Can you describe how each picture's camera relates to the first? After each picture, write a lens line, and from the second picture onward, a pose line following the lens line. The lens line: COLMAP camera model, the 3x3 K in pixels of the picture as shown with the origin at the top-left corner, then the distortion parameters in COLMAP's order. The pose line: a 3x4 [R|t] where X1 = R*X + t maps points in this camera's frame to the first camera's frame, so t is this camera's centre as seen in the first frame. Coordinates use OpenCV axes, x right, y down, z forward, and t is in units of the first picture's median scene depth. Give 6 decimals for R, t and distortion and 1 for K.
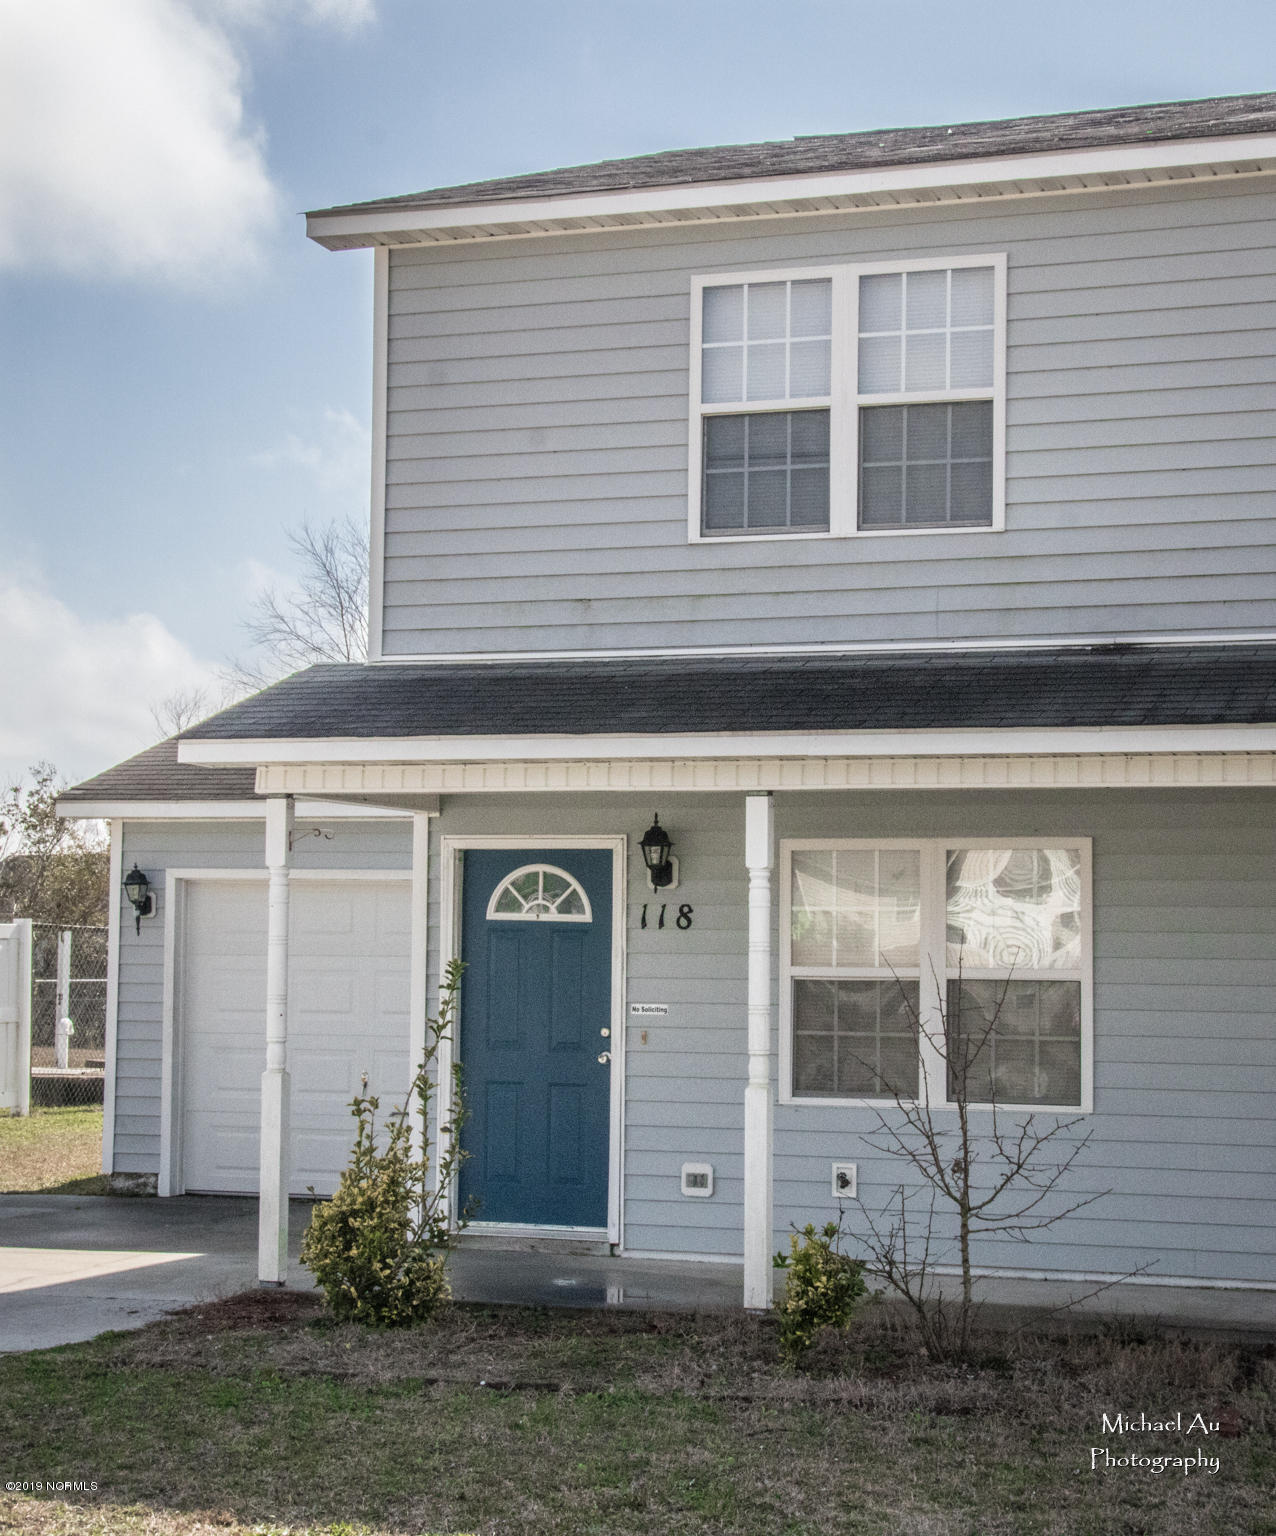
lens RADIAL K [[2830.6, 0, 644.4], [0, 2830.6, 759.8], [0, 0, 1]] dist [-0.011290, 0.000000]
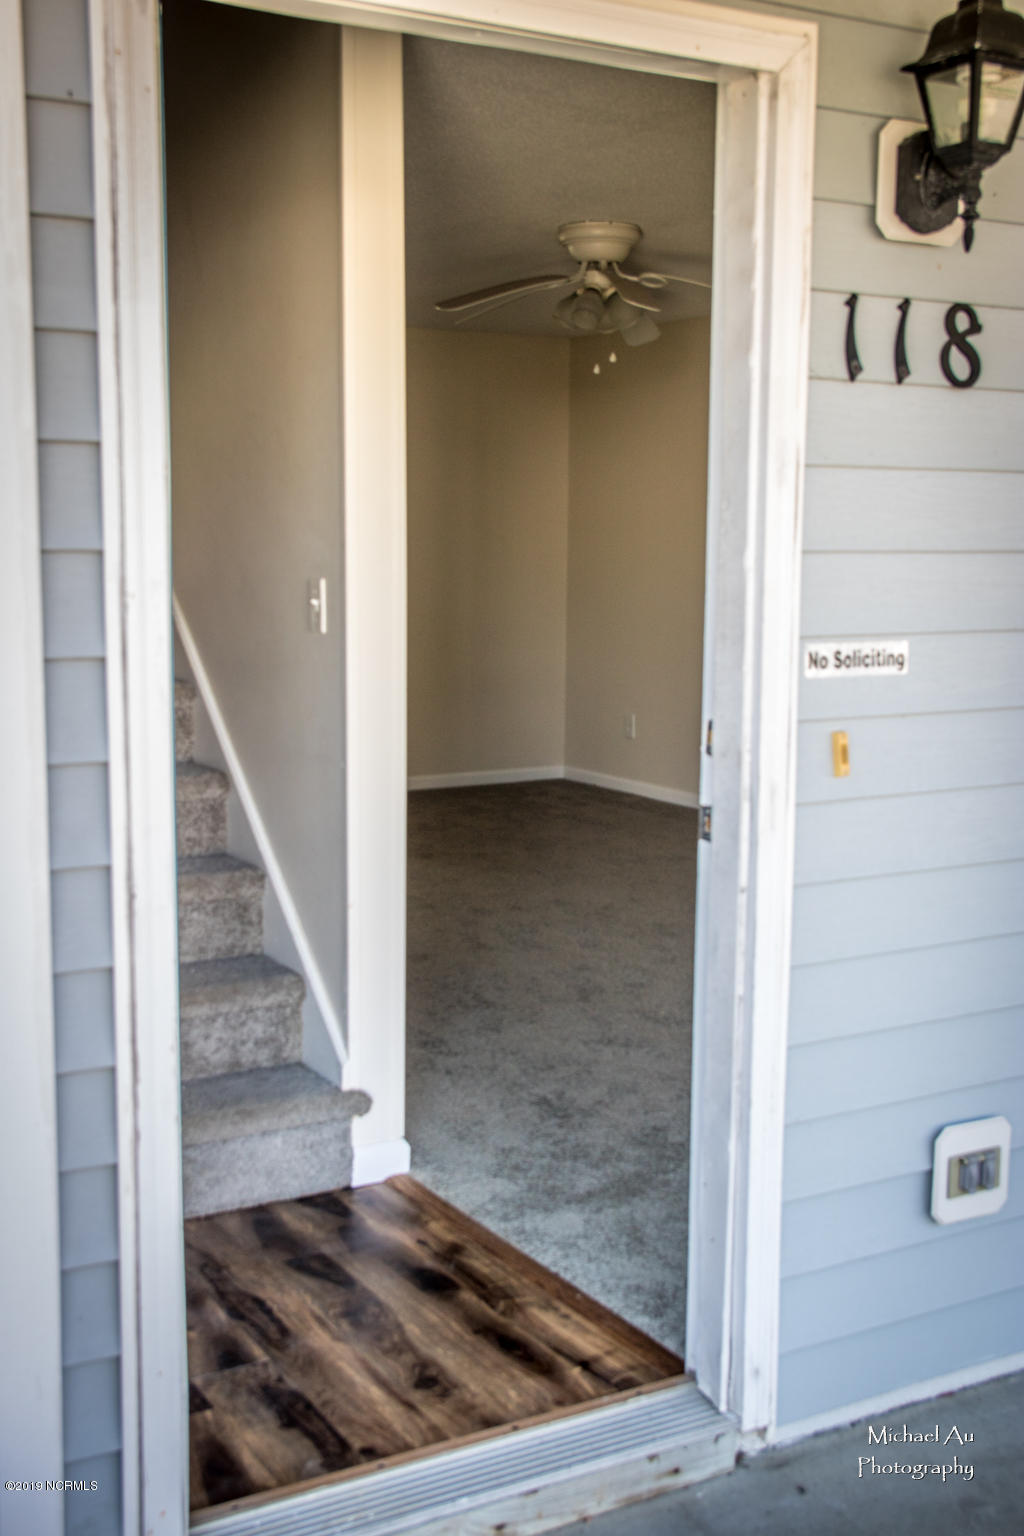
lens RADIAL K [[1755.4, 0, 507.2], [0, 1755.4, 781.1], [0, 0, 1]] dist [0.021389, 0.000000]
pose [[0.647773, -0.113321, 0.753358, -0.164121], [-0.050533, 0.980306, 0.190909, 0.067941], [-0.760155, -0.161735, 0.629290, 0.916956]]
